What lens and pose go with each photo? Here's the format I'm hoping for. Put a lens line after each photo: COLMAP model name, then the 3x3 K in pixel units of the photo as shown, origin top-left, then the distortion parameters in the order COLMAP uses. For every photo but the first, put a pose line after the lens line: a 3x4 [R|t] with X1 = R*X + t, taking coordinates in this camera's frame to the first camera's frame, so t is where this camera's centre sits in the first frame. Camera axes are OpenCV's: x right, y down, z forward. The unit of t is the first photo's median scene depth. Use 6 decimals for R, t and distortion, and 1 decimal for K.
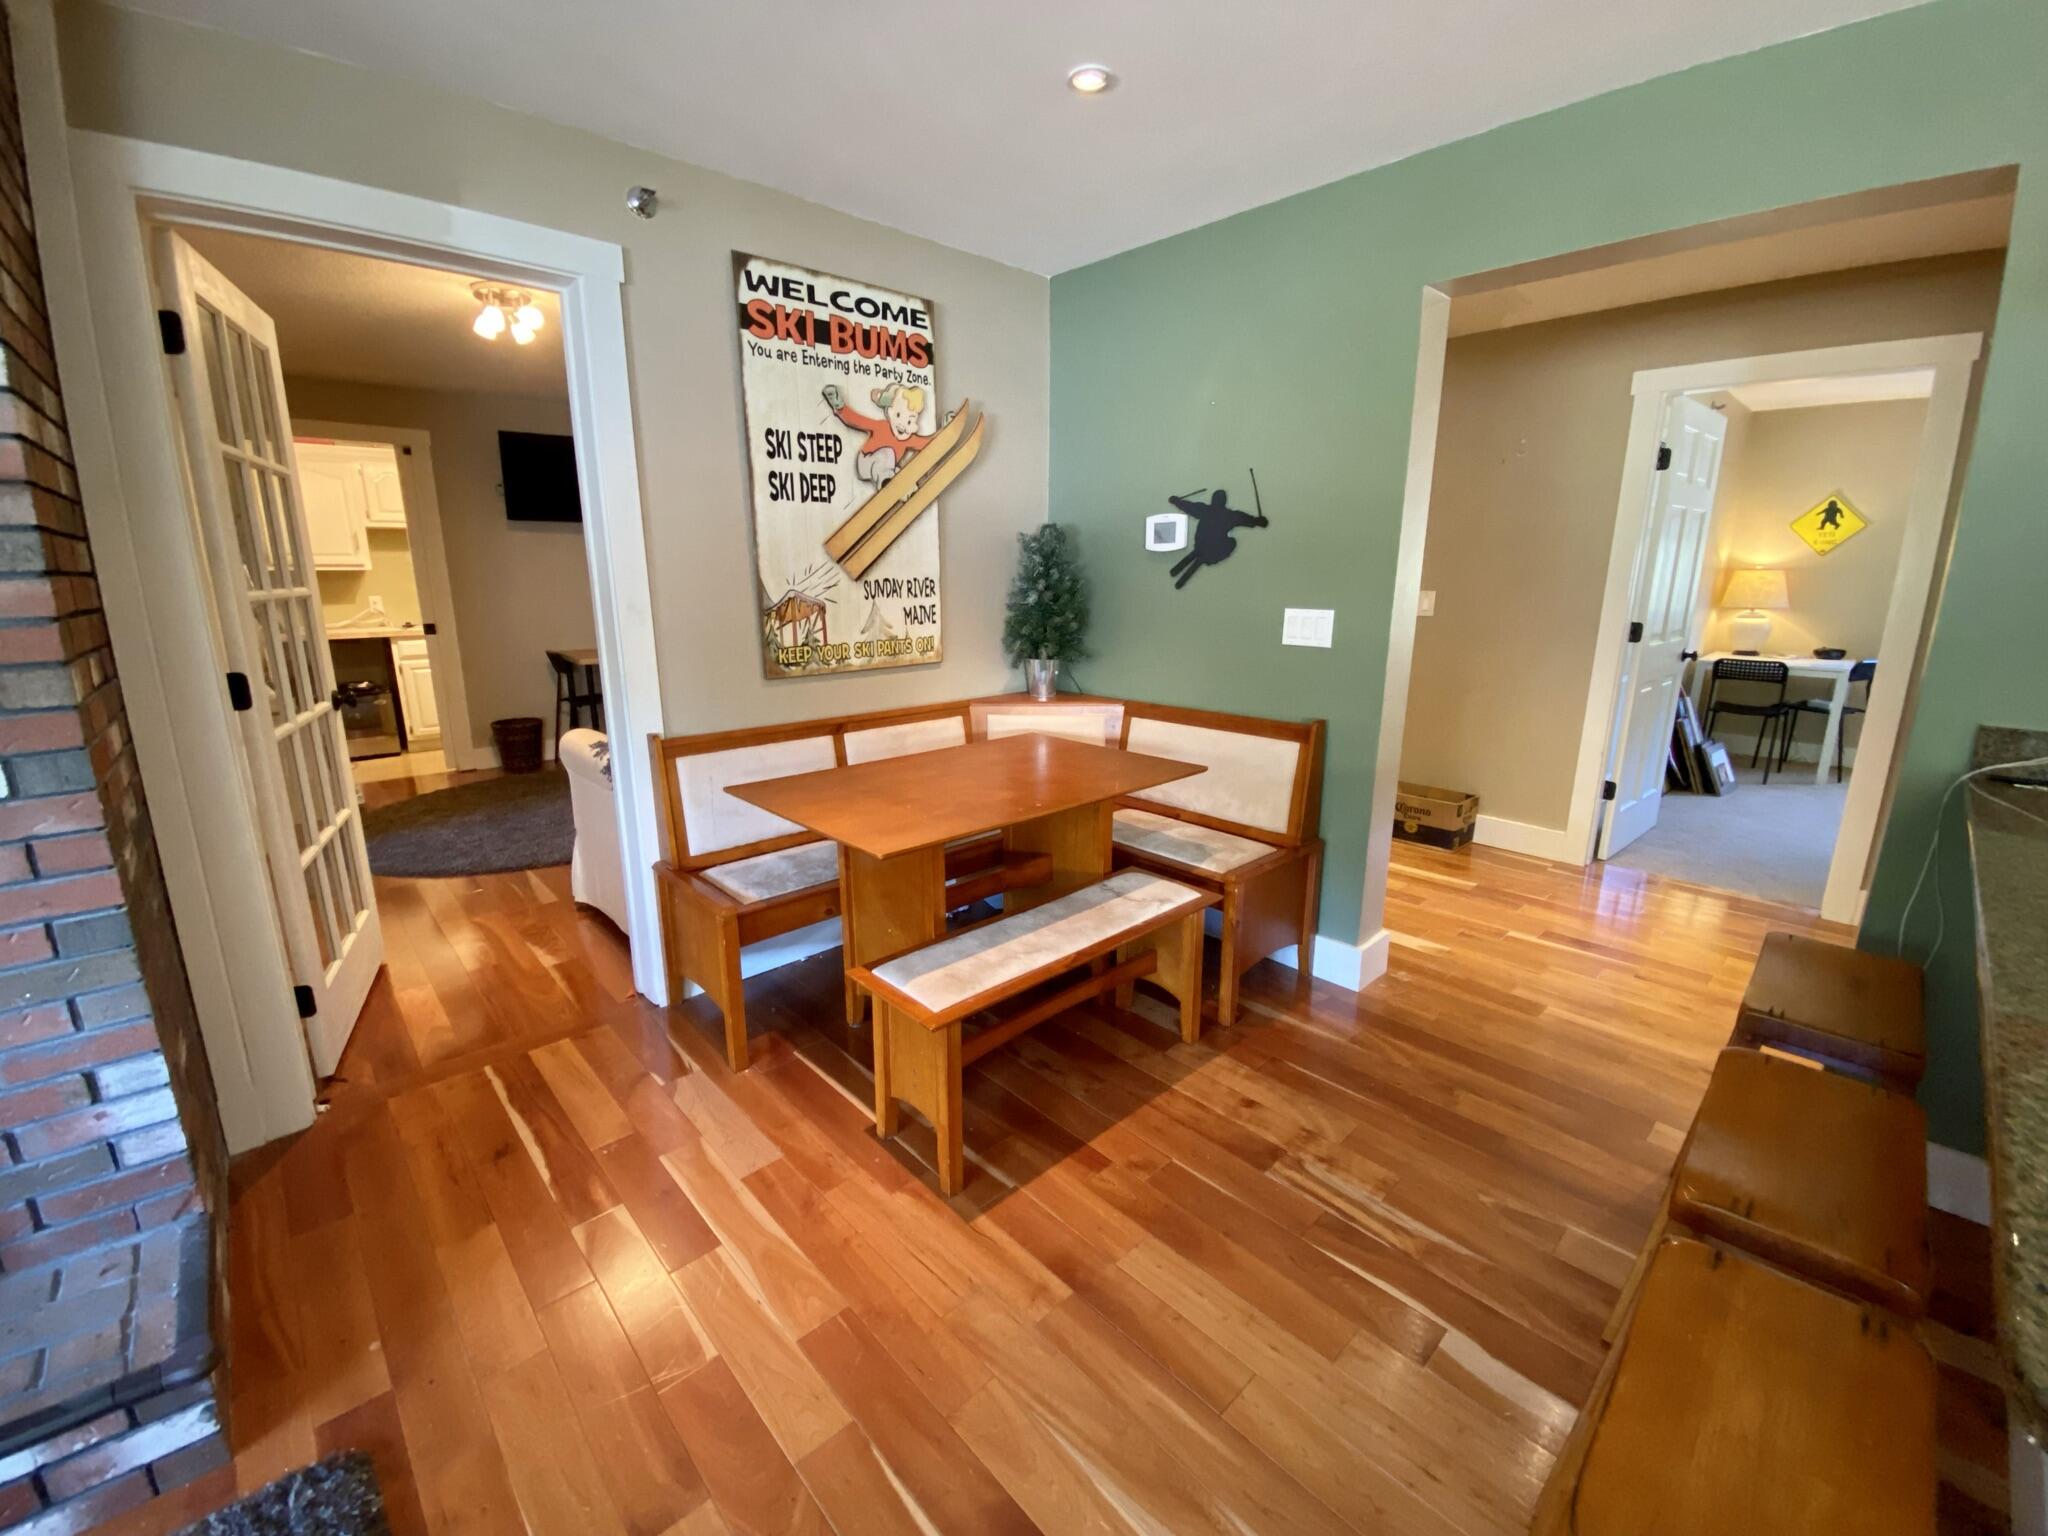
lens RADIAL K [[834.5, 0, 1031.8], [0, 834.5, 754.9], [0, 0, 1]] dist [0.004781, -0.013111]
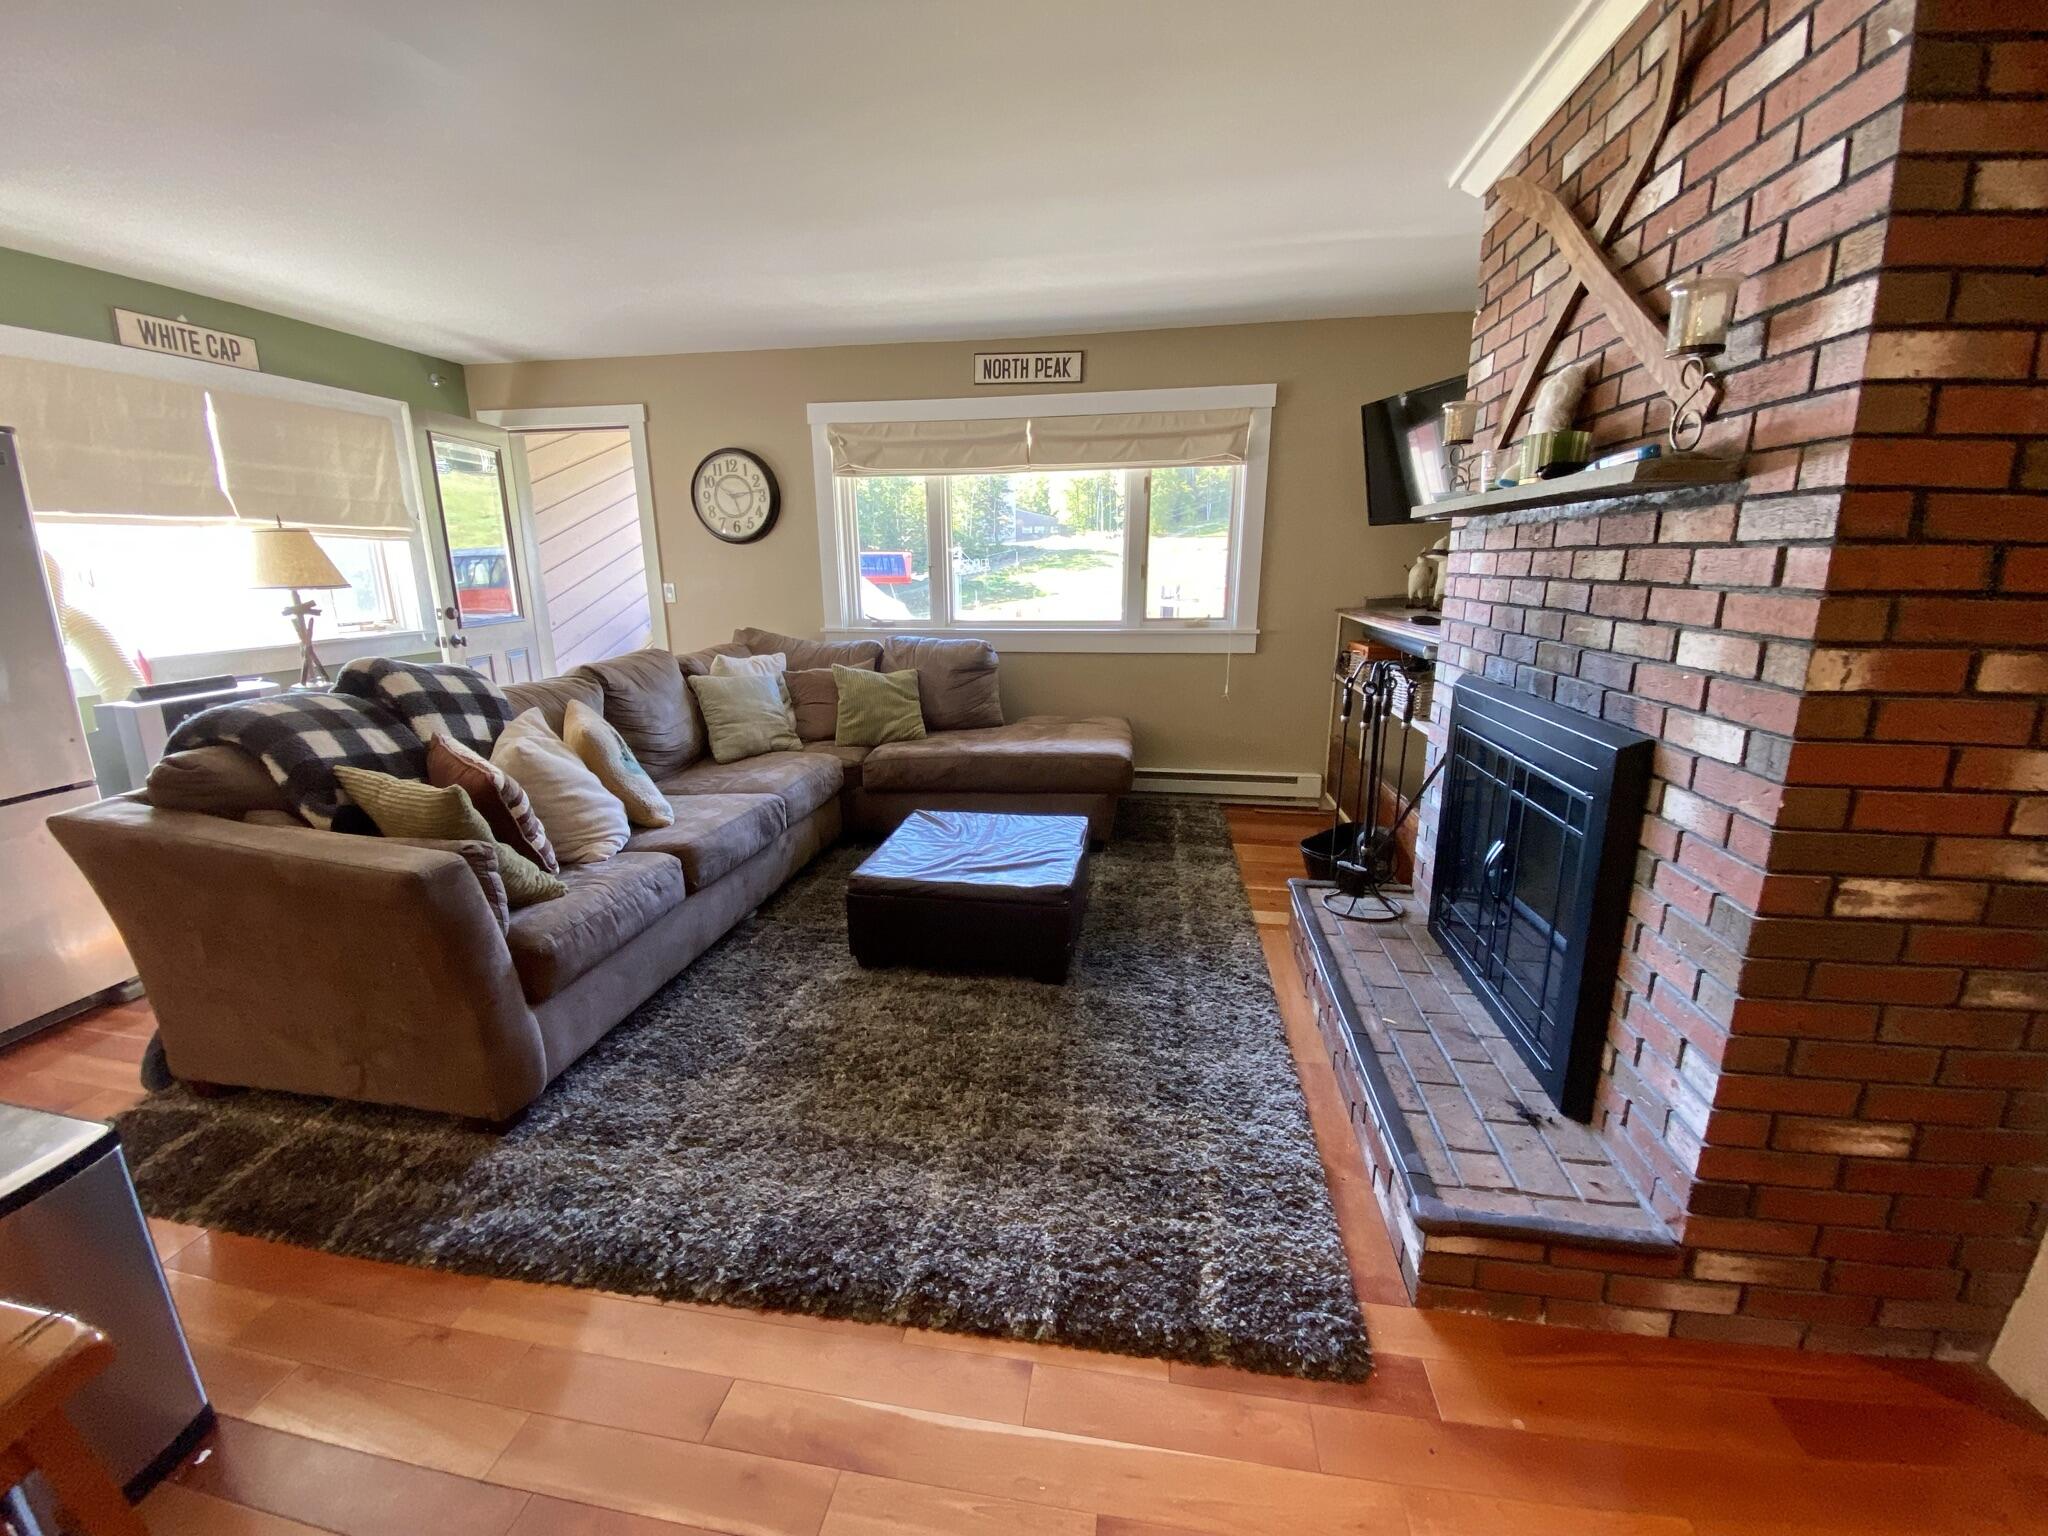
lens RADIAL K [[834.5, 0, 1032.4], [0, 834.5, 758.5], [0, 0, 1]] dist [0.004781, -0.013111]
pose [[-0.800995, 0.140938, -0.581845, 0.020229], [-0.125897, 0.910506, 0.393865, -0.126890], [0.585284, 0.388736, -0.711566, 0.618756]]
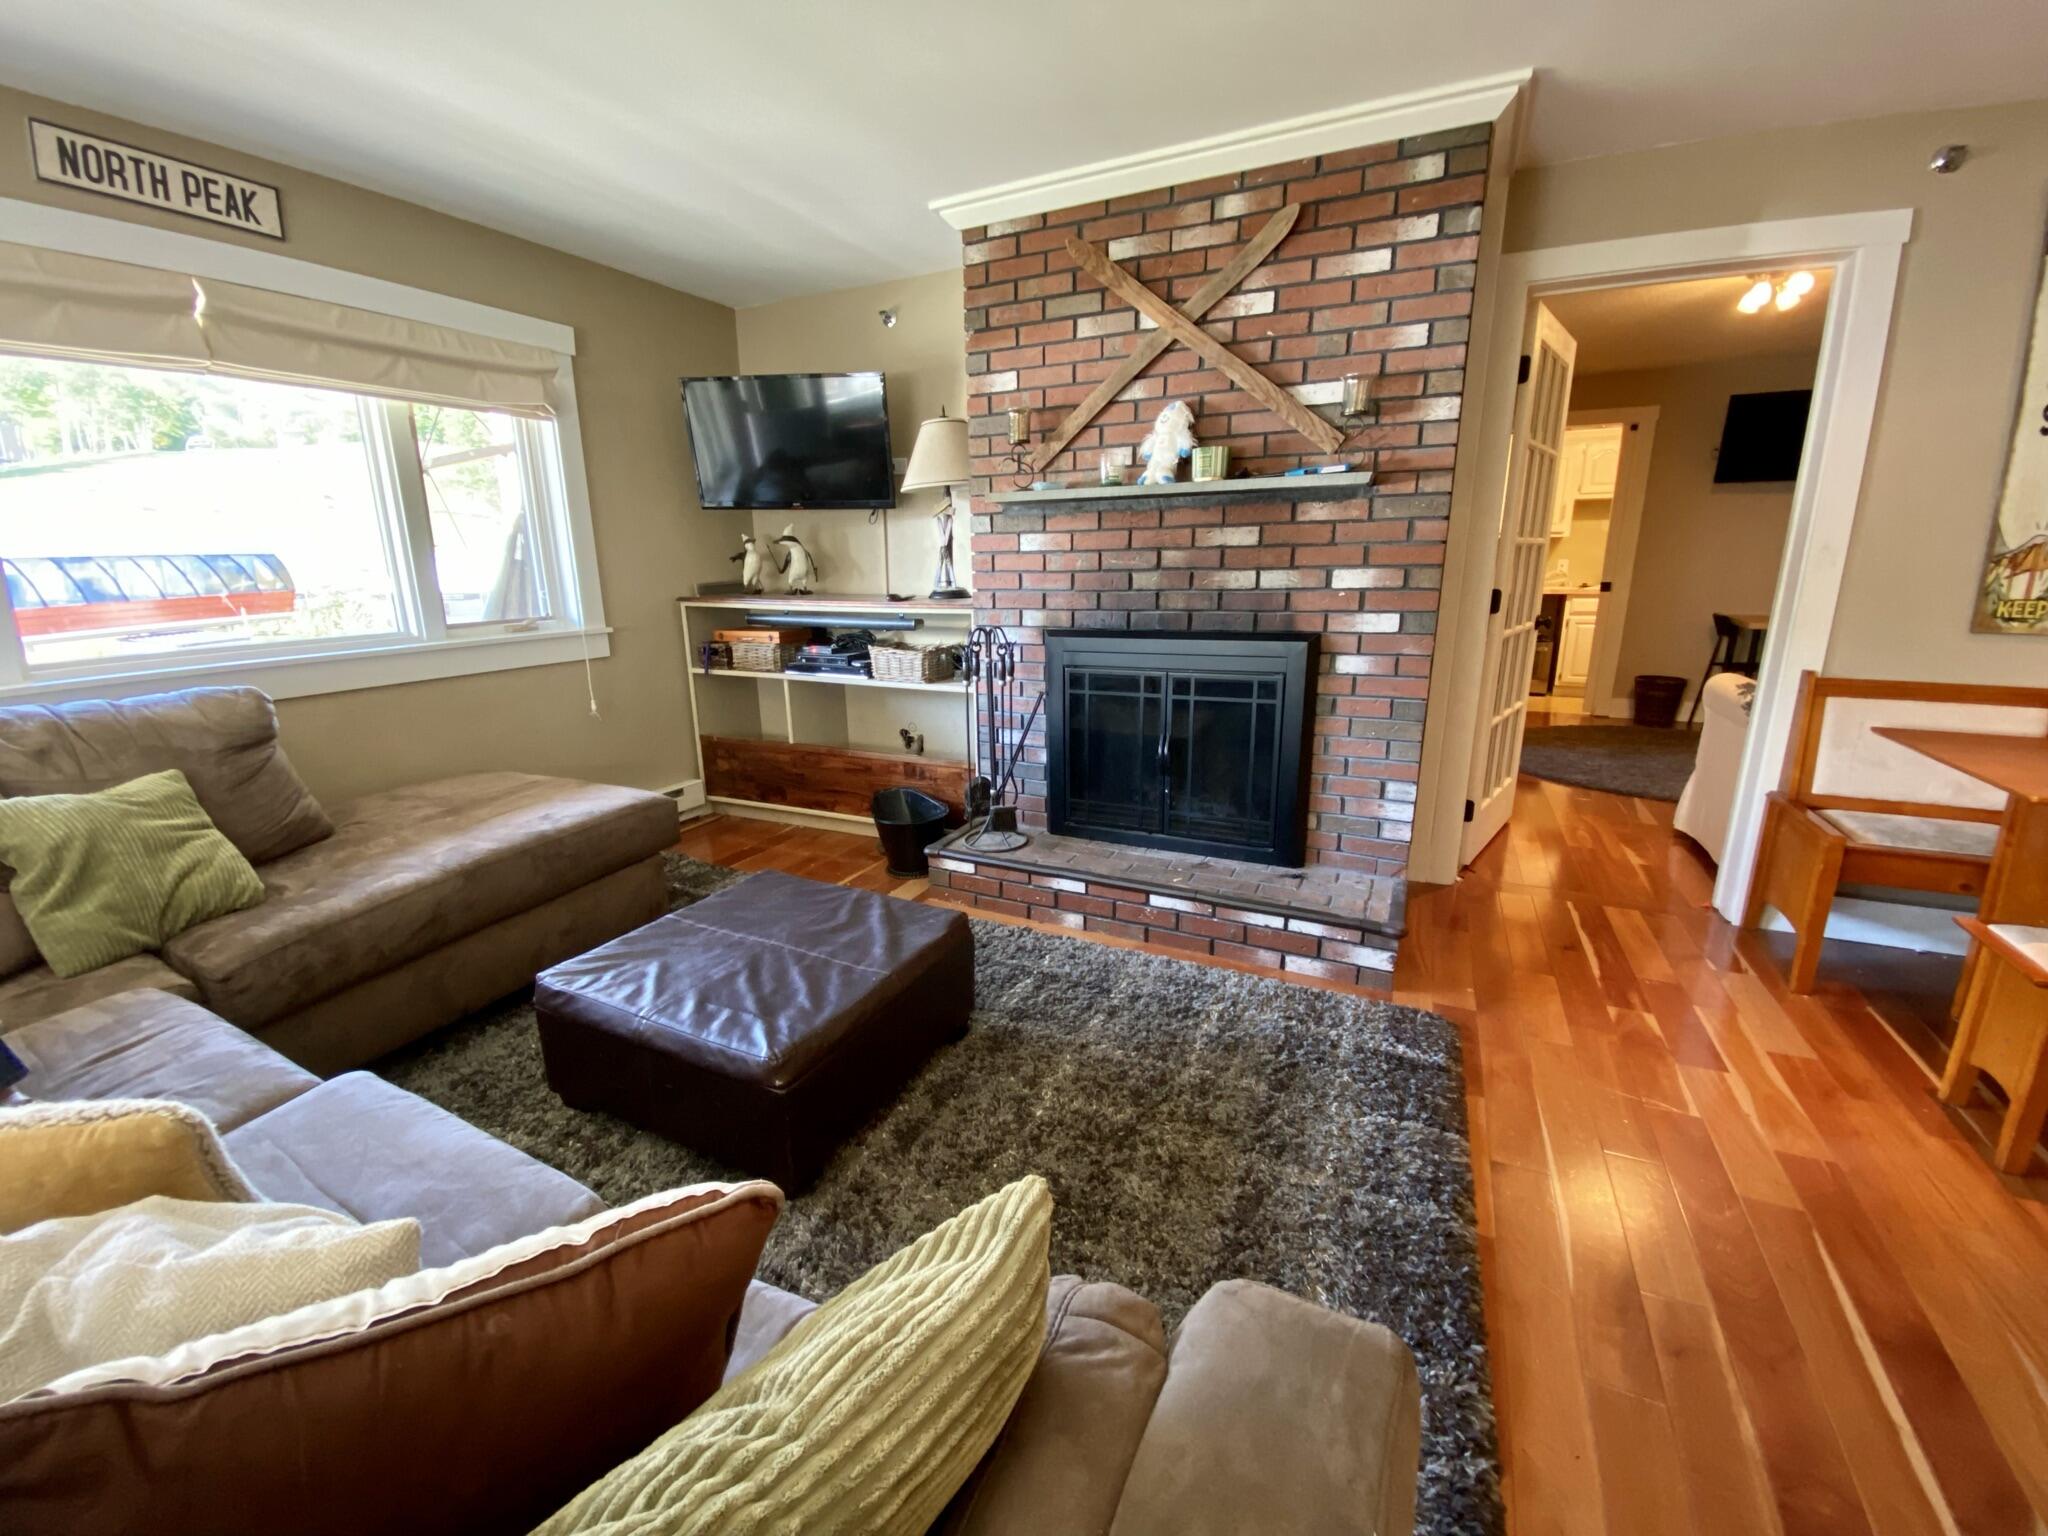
lens RADIAL K [[834.5, 0, 996.1], [0, 834.5, 764.0], [0, 0, 1]] dist [0.004781, -0.013111]
pose [[0.337518, 0.223407, -0.914424, 0.179545], [-0.191725, 0.967381, 0.165578, 0.109165], [0.921587, 0.119432, 0.369341, -0.316335]]
